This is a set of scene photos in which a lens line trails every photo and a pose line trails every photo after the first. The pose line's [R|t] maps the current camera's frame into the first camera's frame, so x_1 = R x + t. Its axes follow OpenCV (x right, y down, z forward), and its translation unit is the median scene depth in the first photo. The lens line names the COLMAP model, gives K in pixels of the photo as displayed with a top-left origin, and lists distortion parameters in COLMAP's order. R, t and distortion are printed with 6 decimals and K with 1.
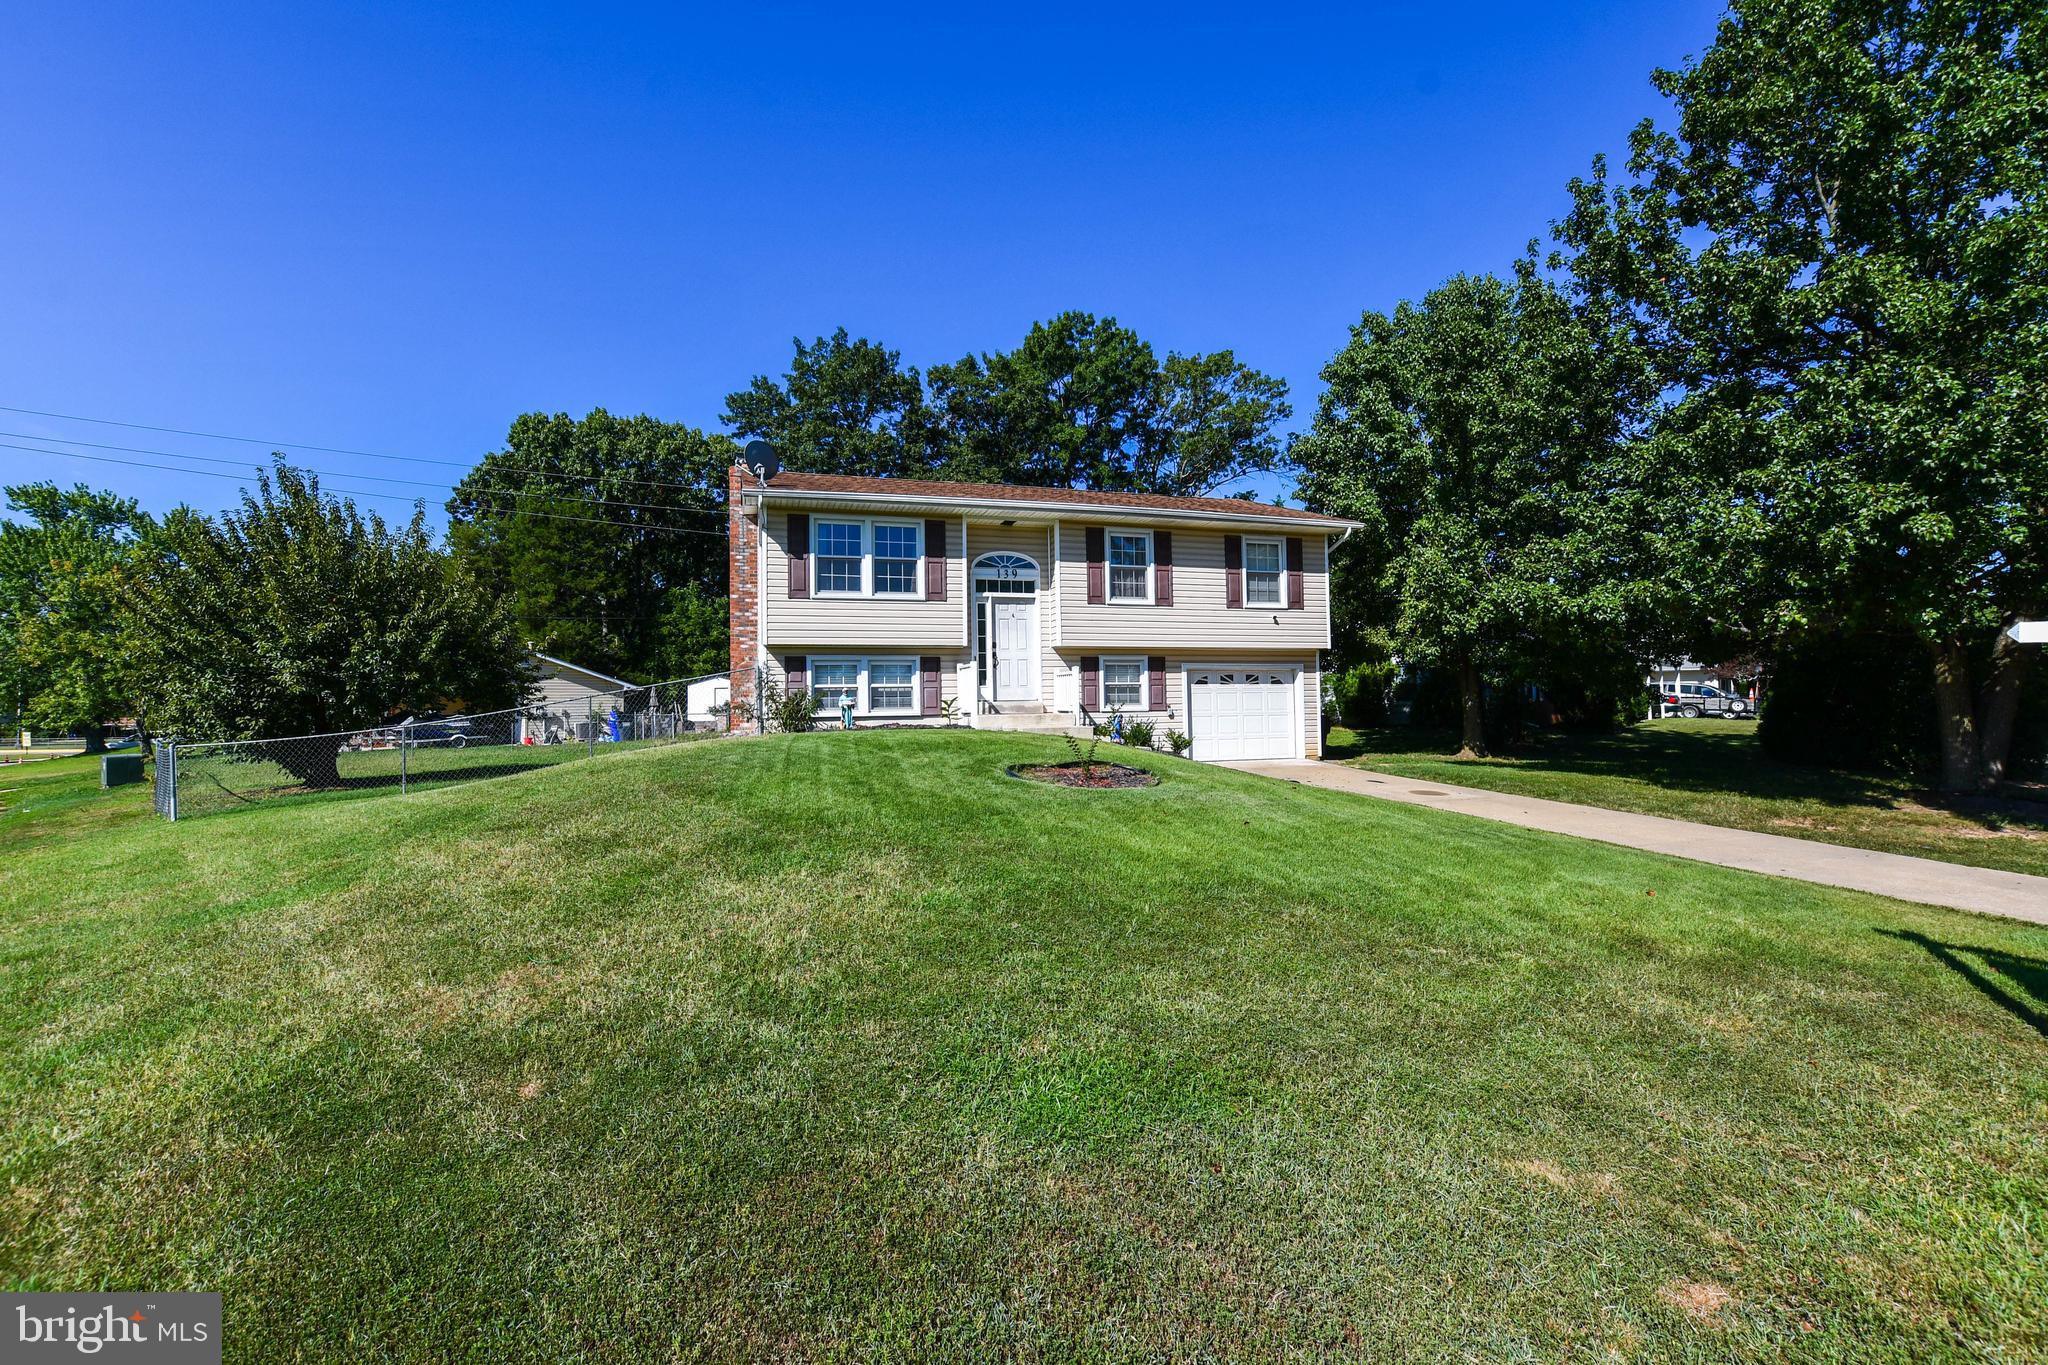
lens RADIAL K [[900.1, 0, 1024.0], [0, 900.1, 682.5], [0, 0, 1]] dist [-0.002688, 0.000216]
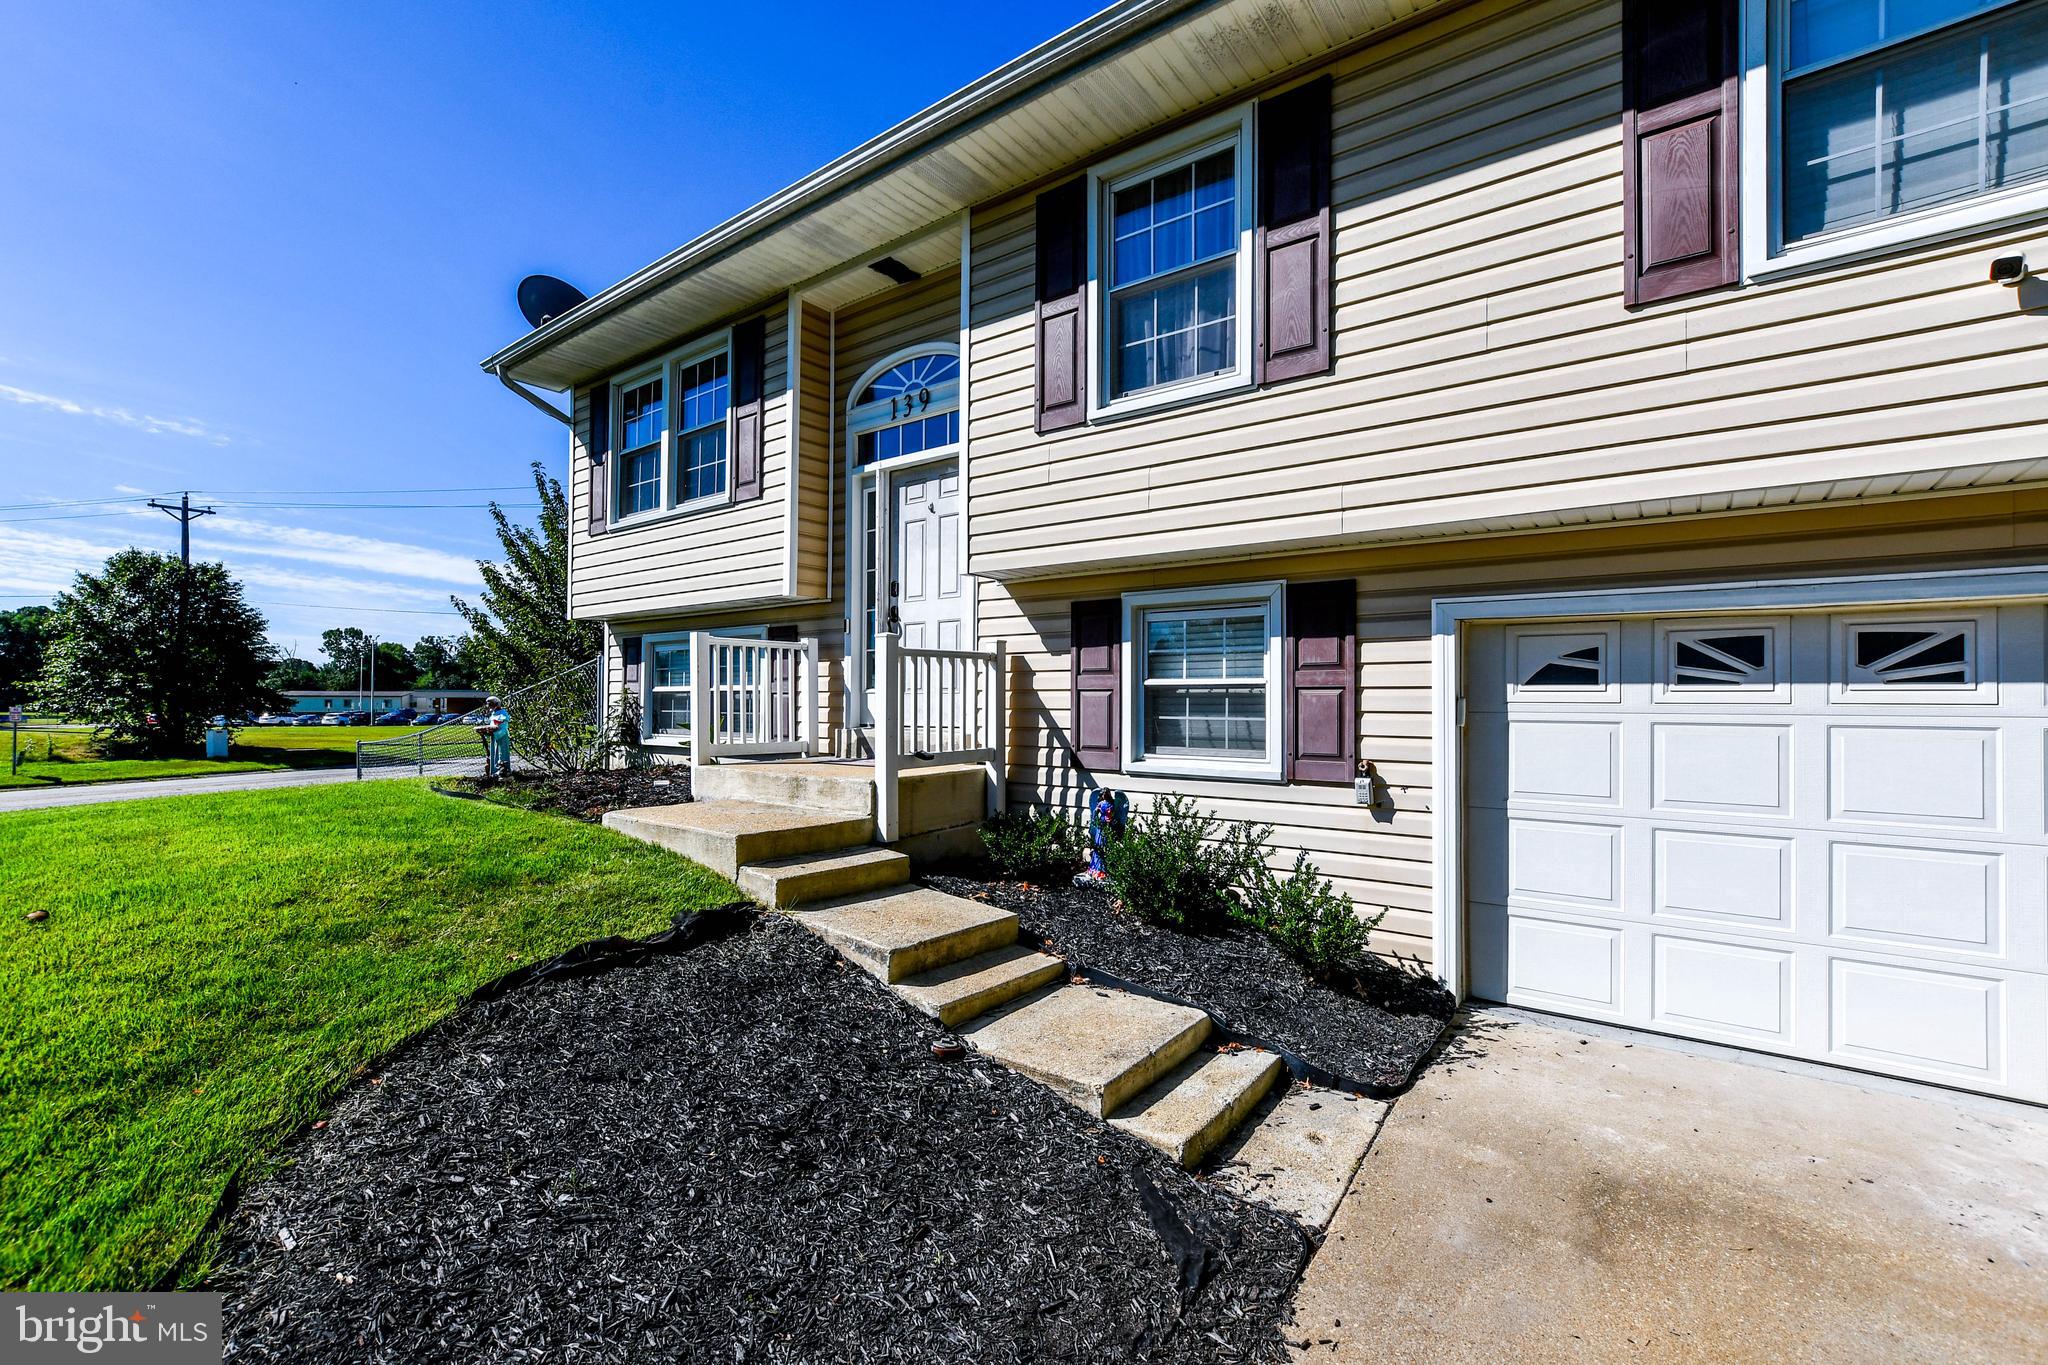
lens RADIAL K [[900.1, 0, 1024.0], [0, 900.1, 682.5], [0, 0, 1]] dist [-0.002688, 0.000216]
pose [[0.570977, 0.003109, -0.820960, 0.328967], [0.016535, 0.999746, 0.015287, -0.004449], [0.820799, -0.022303, 0.570781, 0.804506]]
